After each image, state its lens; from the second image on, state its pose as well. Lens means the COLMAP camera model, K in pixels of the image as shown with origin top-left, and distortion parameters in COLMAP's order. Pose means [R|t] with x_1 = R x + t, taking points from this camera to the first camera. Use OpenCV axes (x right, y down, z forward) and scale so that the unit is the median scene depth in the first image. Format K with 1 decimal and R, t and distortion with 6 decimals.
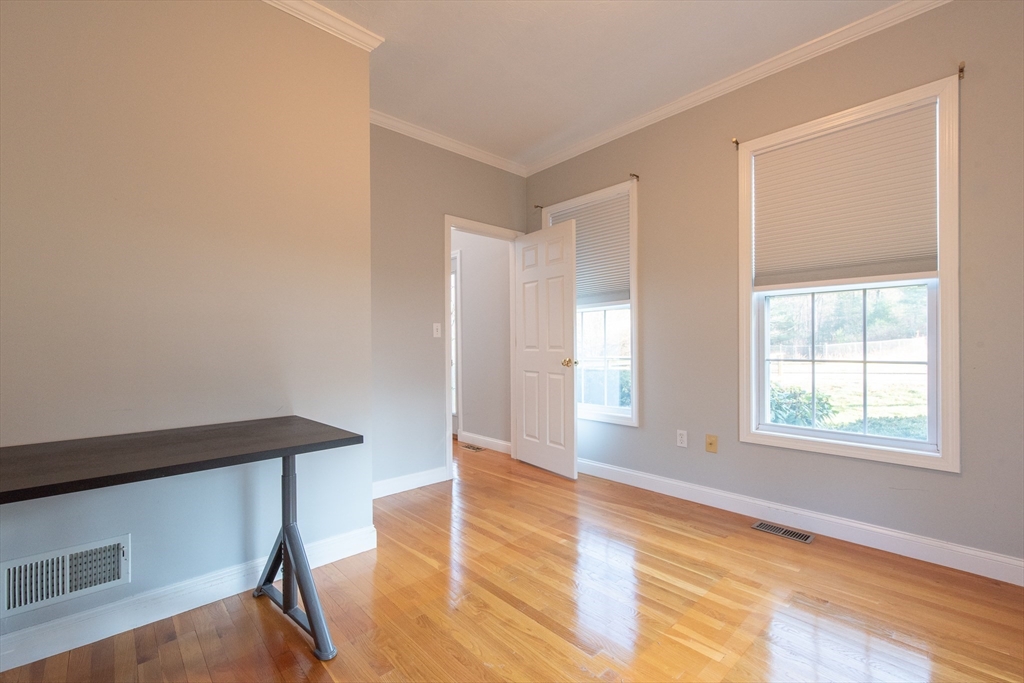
lens RADIAL K [[465.4, 0, 512.0], [0, 465.4, 341.5], [0, 0, 1]] dist [0.000463, 0.000017]
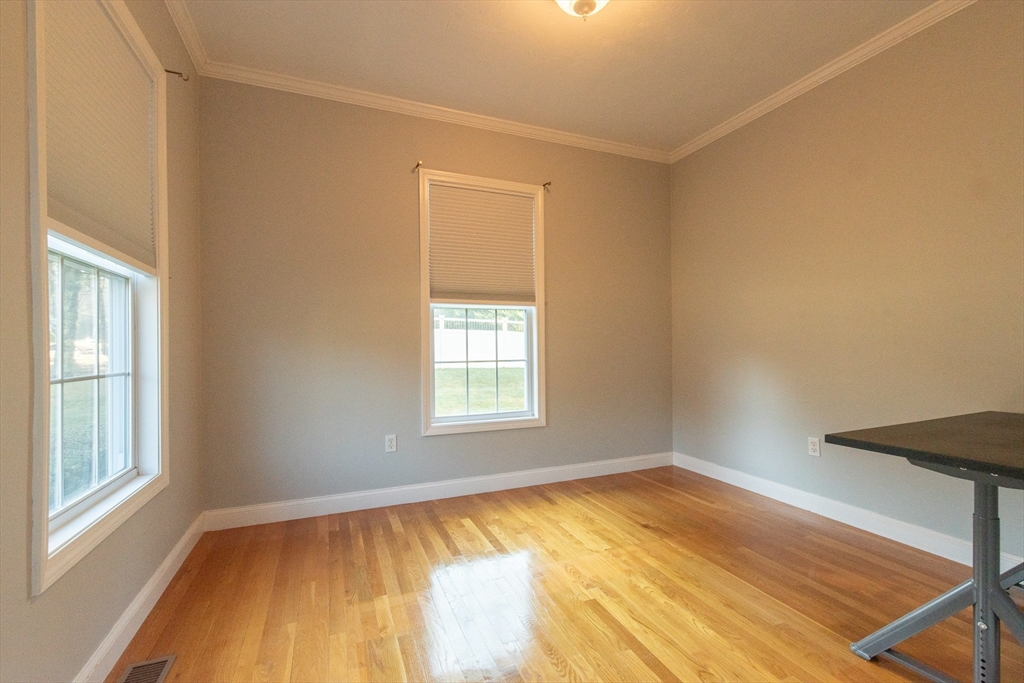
lens RADIAL K [[440.1, 0, 508.8], [0, 440.1, 343.8], [0, 0, 1]] dist [-0.000004, -0.000352]
pose [[0.340295, 0.016568, 0.940173, -0.488705], [-0.002918, 0.999859, -0.016564, 0.013843], [-0.940314, 0.002893, 0.340295, 0.513601]]
